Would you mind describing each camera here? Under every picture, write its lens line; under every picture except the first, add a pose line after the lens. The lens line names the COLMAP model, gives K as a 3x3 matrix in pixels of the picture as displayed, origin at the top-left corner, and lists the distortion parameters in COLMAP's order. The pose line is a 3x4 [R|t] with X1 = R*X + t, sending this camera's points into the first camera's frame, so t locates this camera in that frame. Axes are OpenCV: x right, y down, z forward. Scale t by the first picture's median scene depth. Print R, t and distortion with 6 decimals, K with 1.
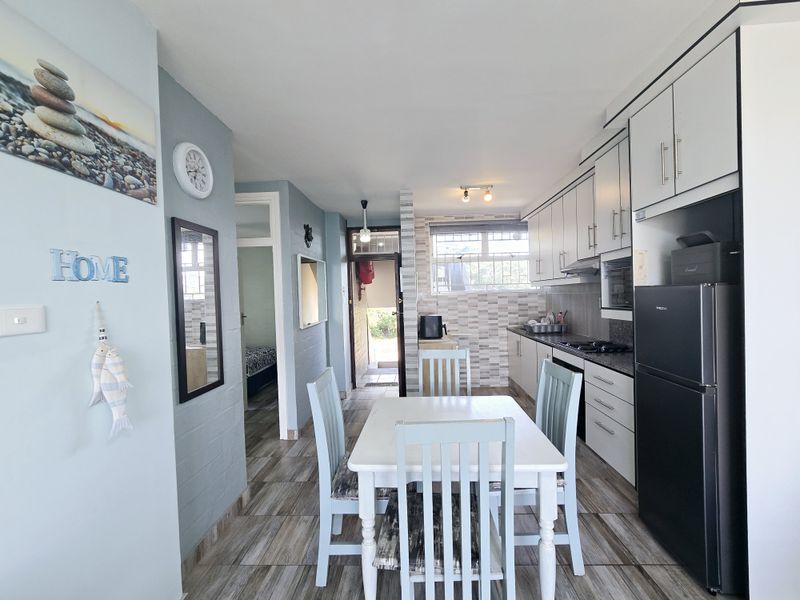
lens RADIAL K [[324.6, 0, 402.6], [0, 324.6, 300.5], [0, 0, 1]] dist [-0.001354, -0.000287]
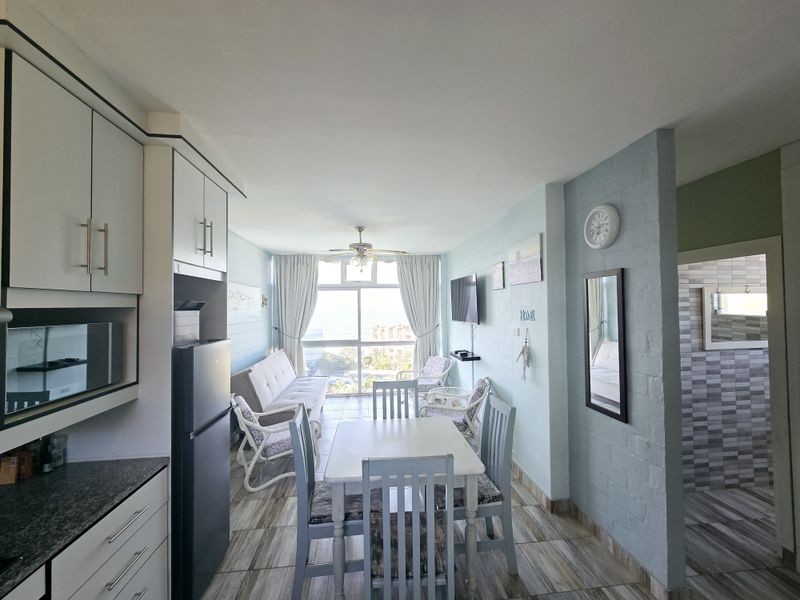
lens RADIAL K [[324.6, 0, 402.6], [0, 324.6, 300.5], [0, 0, 1]] dist [-0.001354, -0.000287]
pose [[-0.984946, 0.037693, -0.168701, 0.306944], [0.037969, 0.999278, 0.001595, -0.163673], [0.168639, -0.004834, -0.985666, 2.146632]]
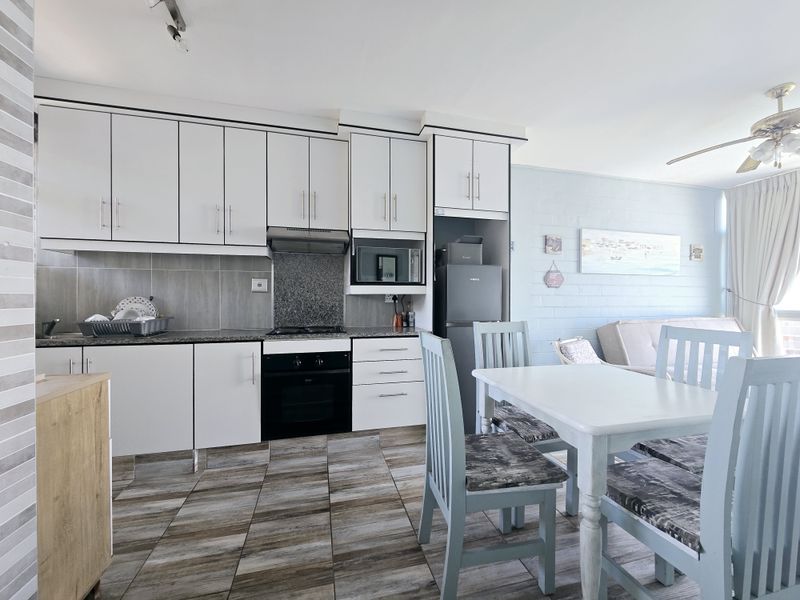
lens RADIAL K [[324.6, 0, 402.6], [0, 324.6, 300.5], [0, 0, 1]] dist [-0.001354, -0.000287]
pose [[-0.287696, 0.023849, 0.957425, -0.533750], [0.020719, 0.999611, -0.018673, 0.132747], [-0.957498, 0.014465, -0.288078, 1.704795]]
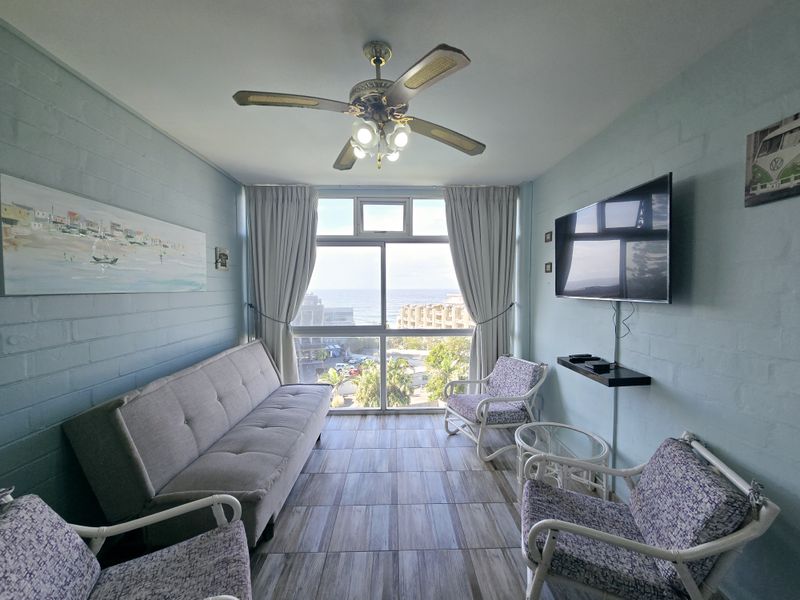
lens RADIAL K [[324.6, 0, 402.6], [0, 324.6, 300.5], [0, 0, 1]] dist [-0.001354, -0.000287]
pose [[-0.996767, 0.032841, -0.073331, 0.220517], [0.028461, 0.997792, 0.060005, -0.057866], [0.075139, 0.057724, -0.995501, 0.862563]]
